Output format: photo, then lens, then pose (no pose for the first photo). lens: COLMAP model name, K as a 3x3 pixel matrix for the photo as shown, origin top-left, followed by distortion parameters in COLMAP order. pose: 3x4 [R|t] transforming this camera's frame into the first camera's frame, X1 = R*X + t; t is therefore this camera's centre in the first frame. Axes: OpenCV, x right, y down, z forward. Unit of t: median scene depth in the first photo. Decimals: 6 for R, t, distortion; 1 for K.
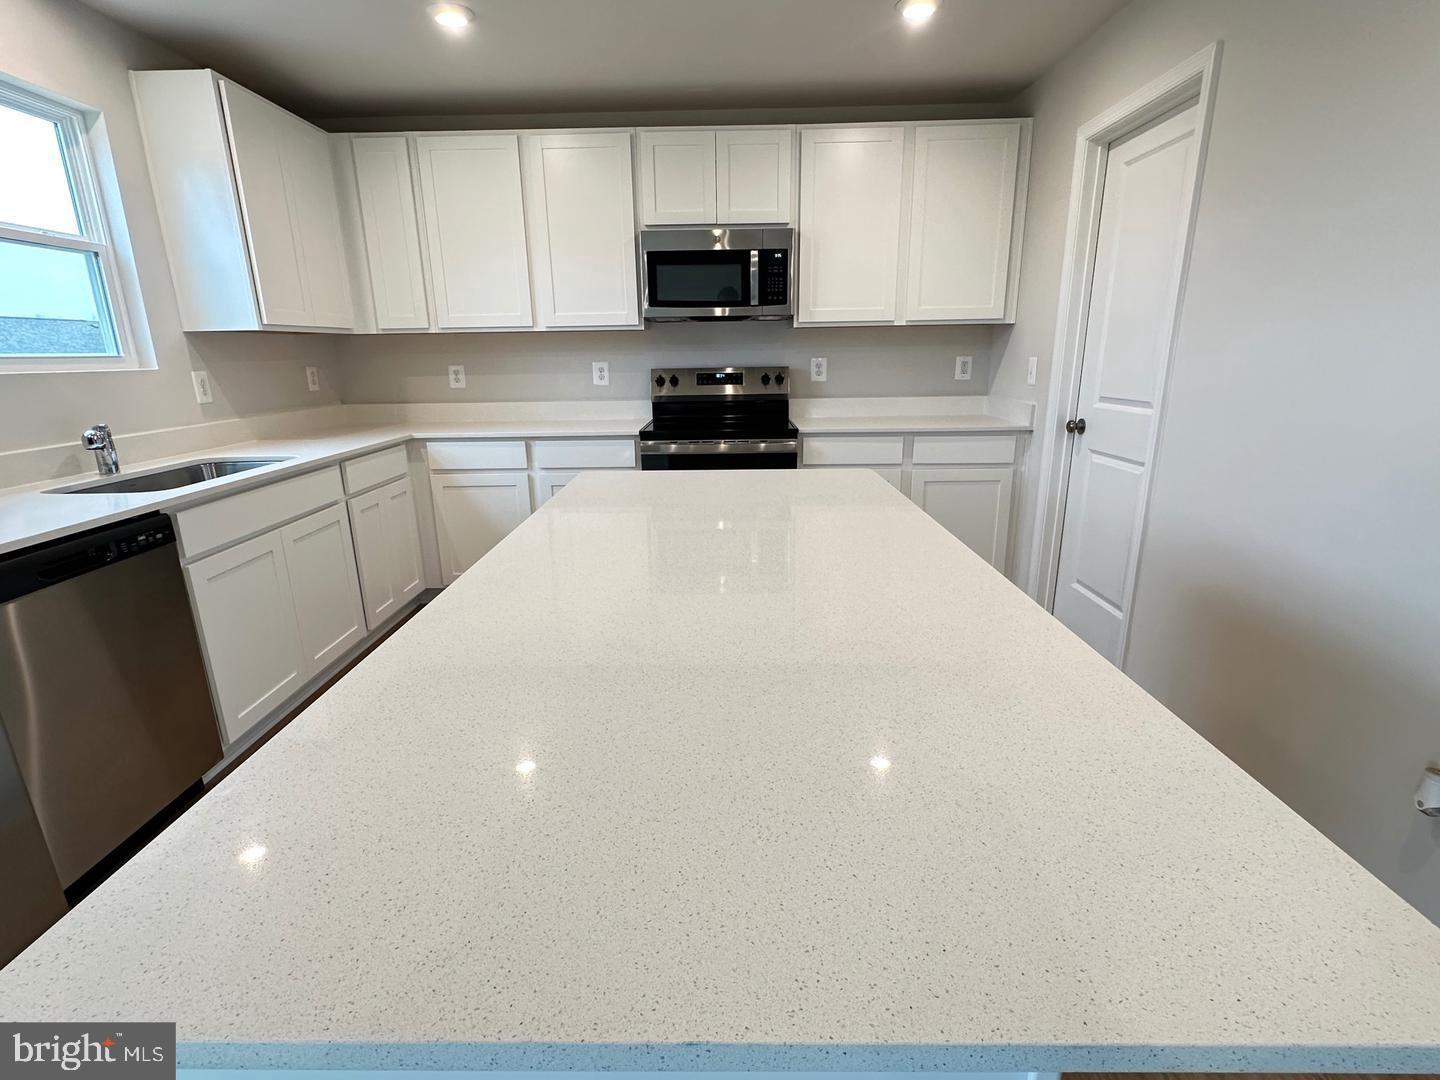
lens RADIAL K [[698.5, 0, 720.0], [0, 698.5, 540.0], [0, 0, 1]] dist [-0.000778, -0.000416]
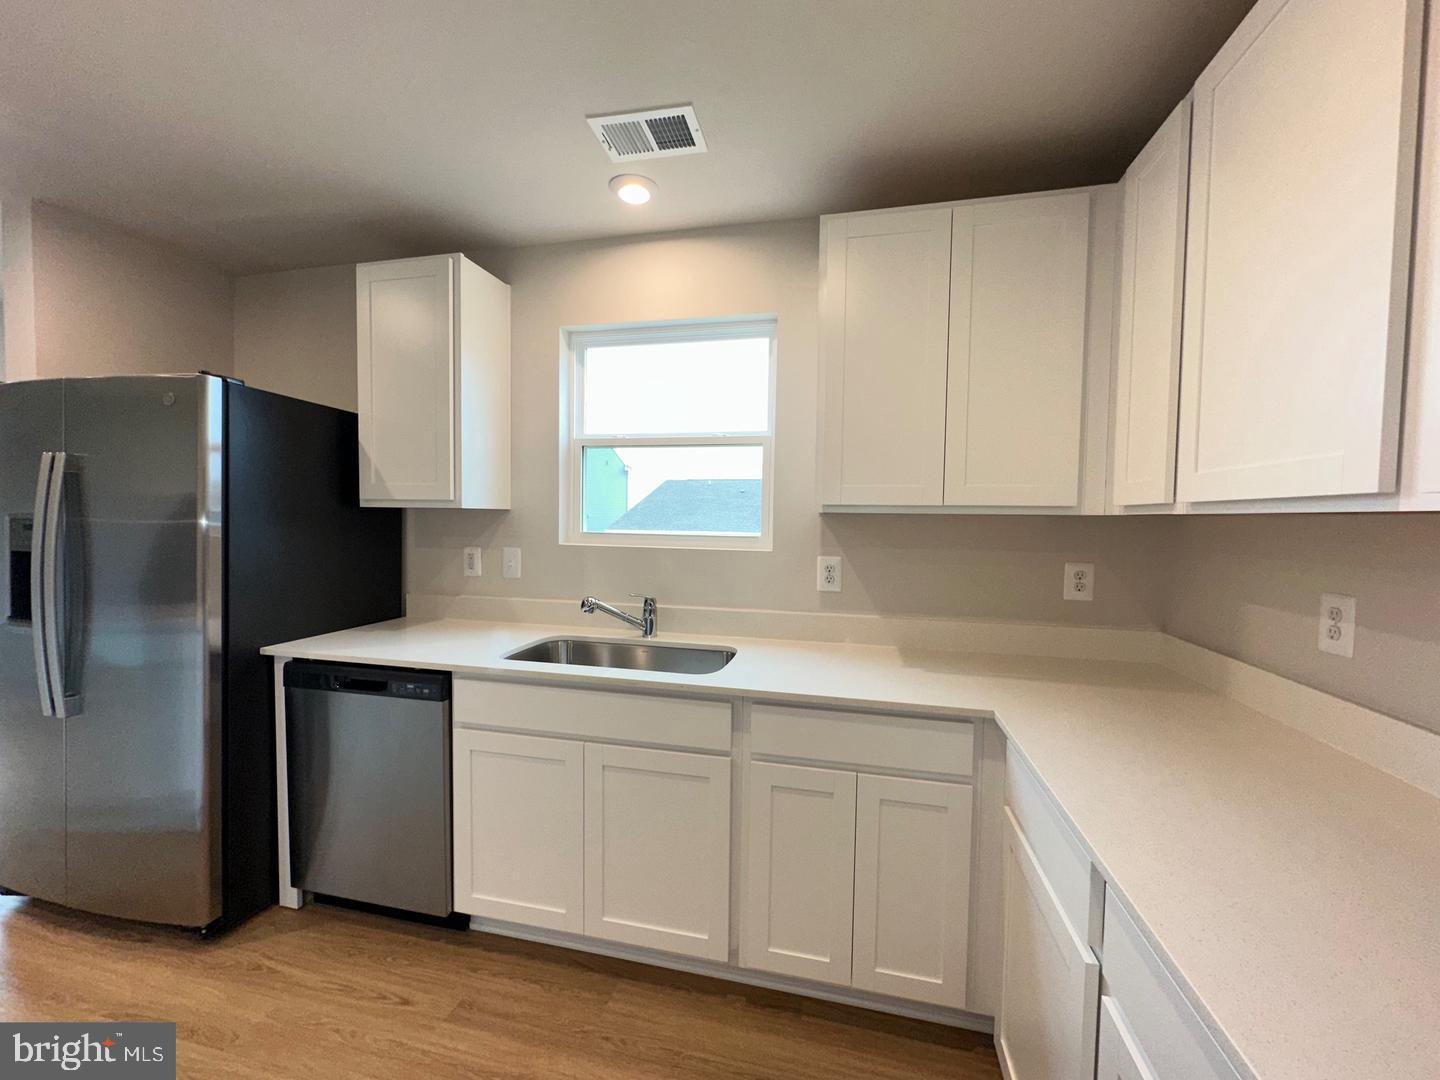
lens RADIAL K [[573.3, 0, 720.0], [0, 573.3, 540.0], [0, 0, 1]] dist [-0.002257, 0.000111]
pose [[-0.219380, 0.052912, -0.974204, -0.005977], [-0.267231, 0.957083, 0.112159, -0.280700], [0.938328, 0.284943, -0.195825, 0.923842]]
